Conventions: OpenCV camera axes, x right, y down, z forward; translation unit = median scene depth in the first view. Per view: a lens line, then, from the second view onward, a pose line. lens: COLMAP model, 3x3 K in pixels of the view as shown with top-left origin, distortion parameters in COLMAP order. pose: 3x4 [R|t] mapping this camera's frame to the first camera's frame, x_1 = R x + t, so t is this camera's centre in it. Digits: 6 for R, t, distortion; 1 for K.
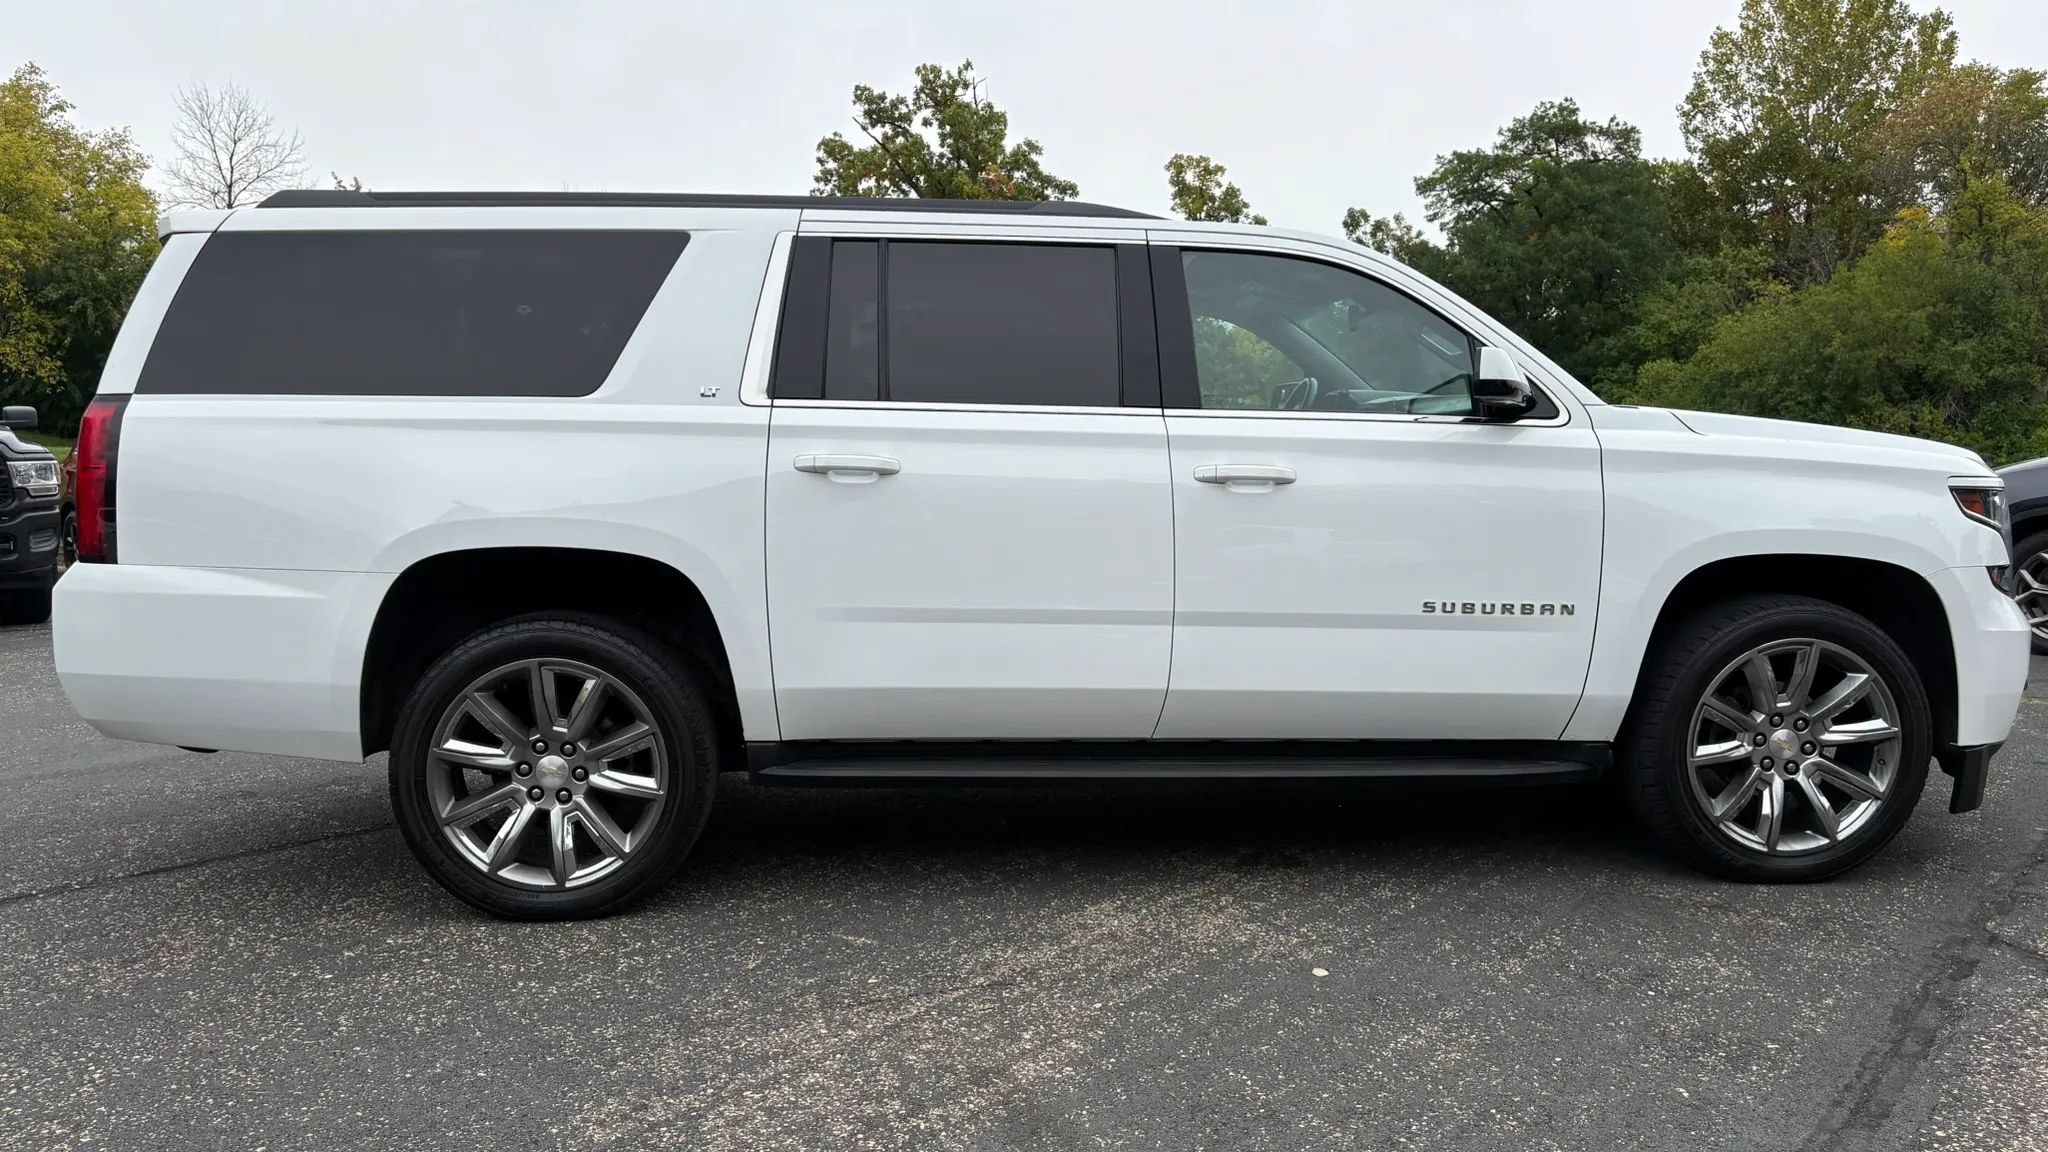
lens RADIAL K [[1546.6, 0, 1021.4], [0, 1546.6, 588.4], [0, 0, 1]] dist [0.053869, -0.060984]
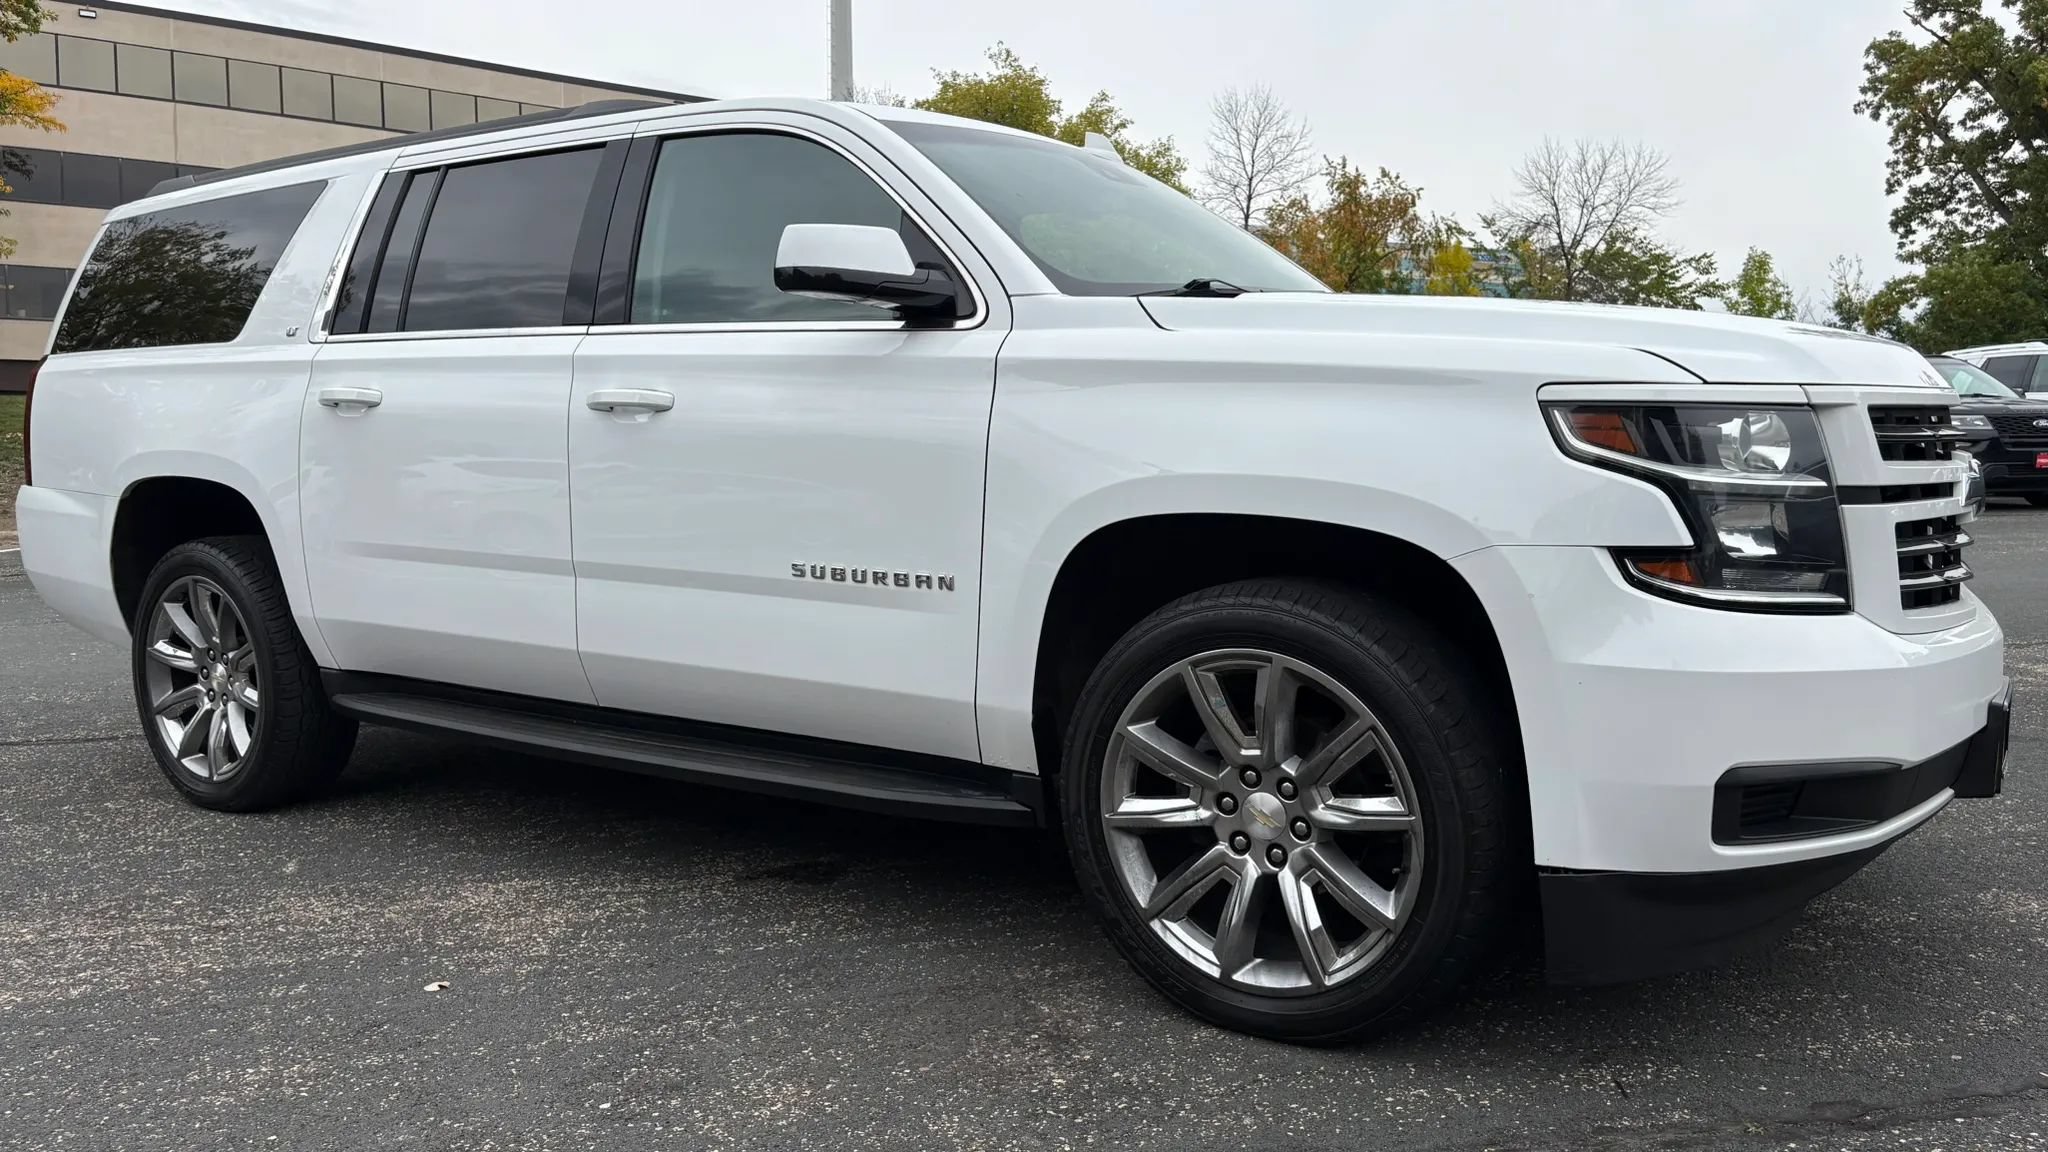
lens RADIAL K [[1546.6, 0, 1027.1], [0, 1546.6, 591.1], [0, 0, 1]] dist [0.053869, -0.060984]
pose [[0.782034, 0.056327, -0.620685, 0.817892], [-0.041520, 0.998404, 0.038292, -0.011532], [0.621851, -0.004175, 0.783125, 0.459980]]
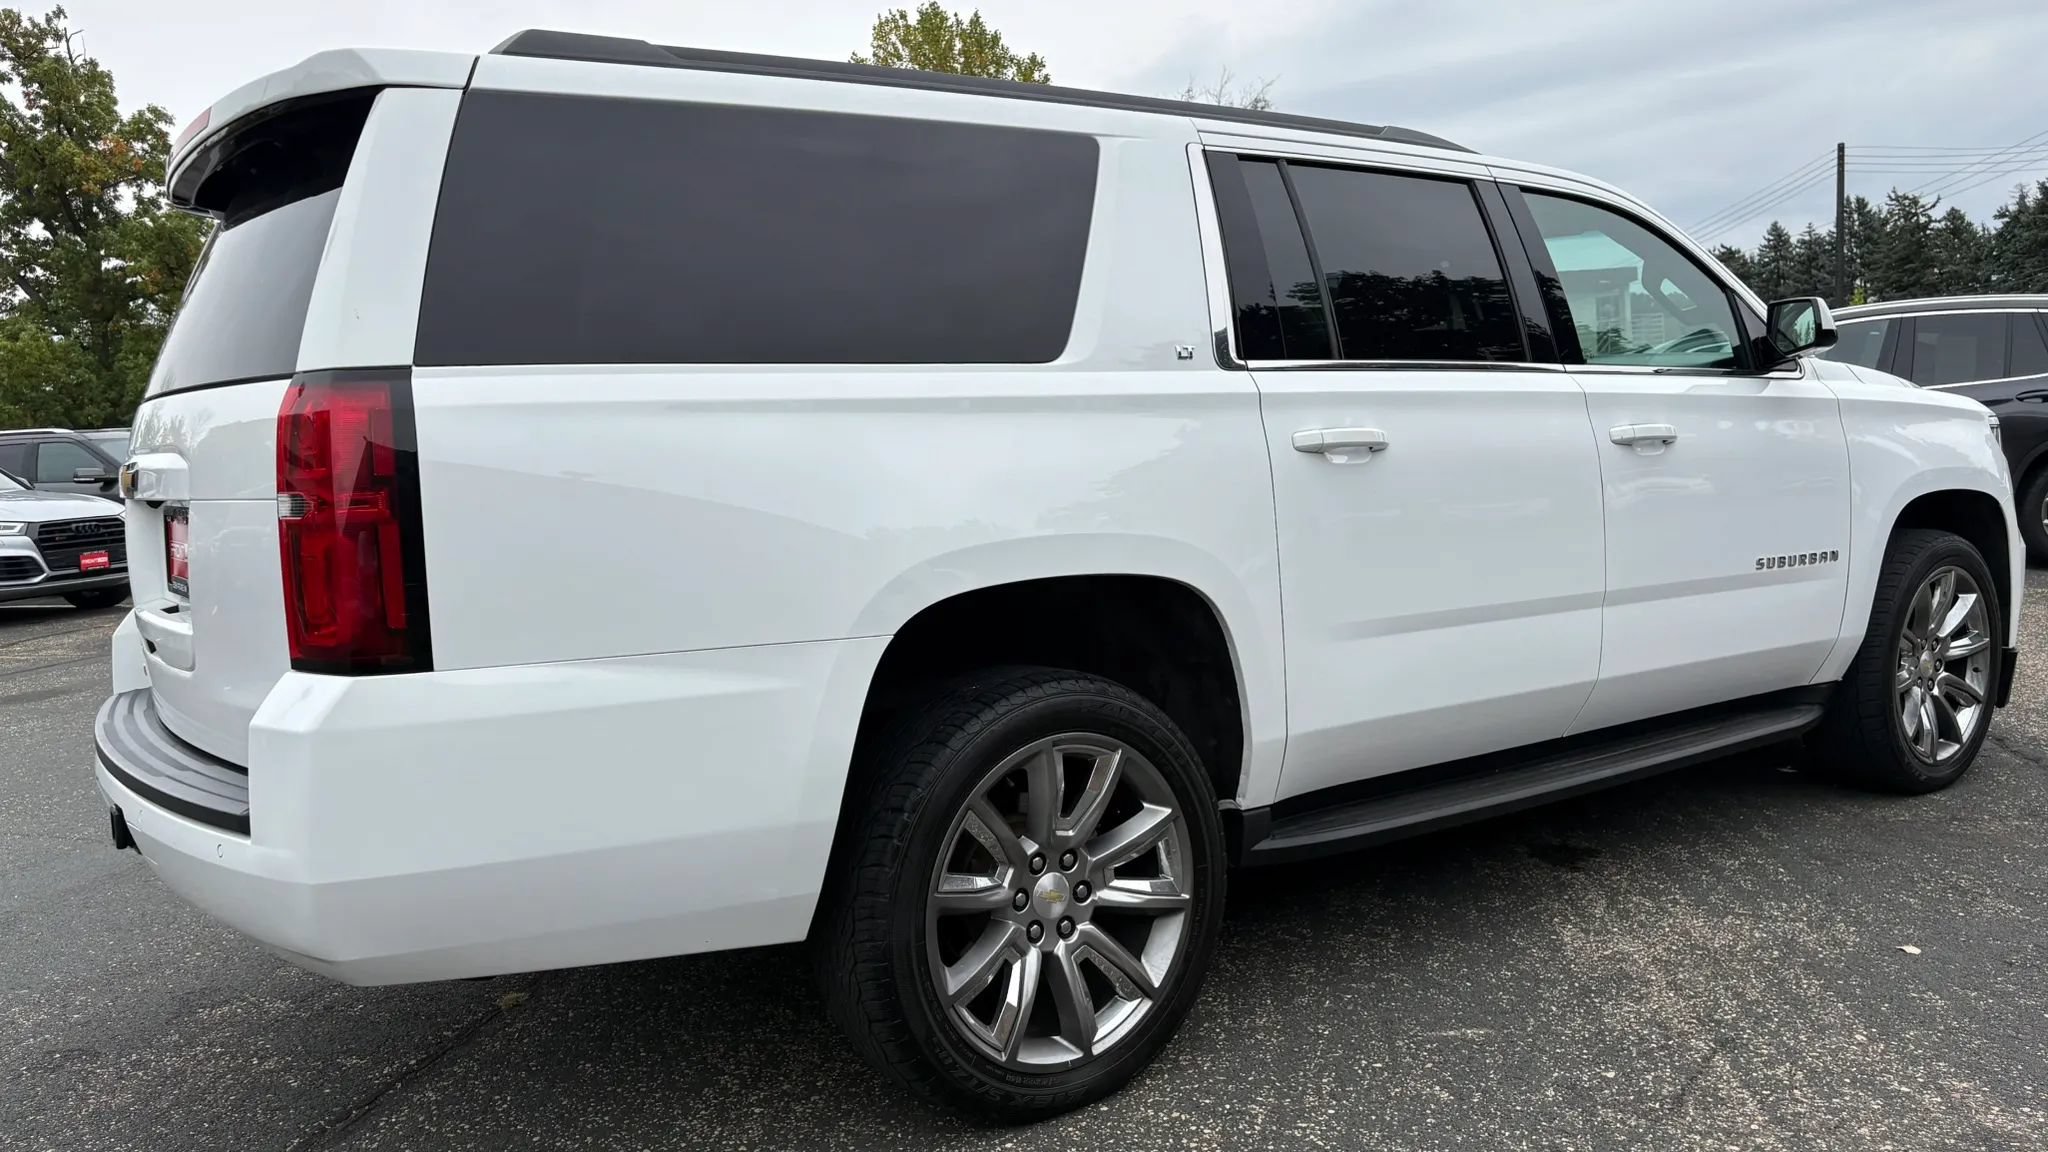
lens RADIAL K [[1546.6, 0, 1010.9], [0, 1546.6, 589.3], [0, 0, 1]] dist [0.053869, -0.060984]
pose [[0.856376, -0.088354, 0.508737, -0.633141], [0.089568, 0.995734, 0.022159, -0.035308], [-0.508524, 0.026590, 0.860637, 0.388165]]
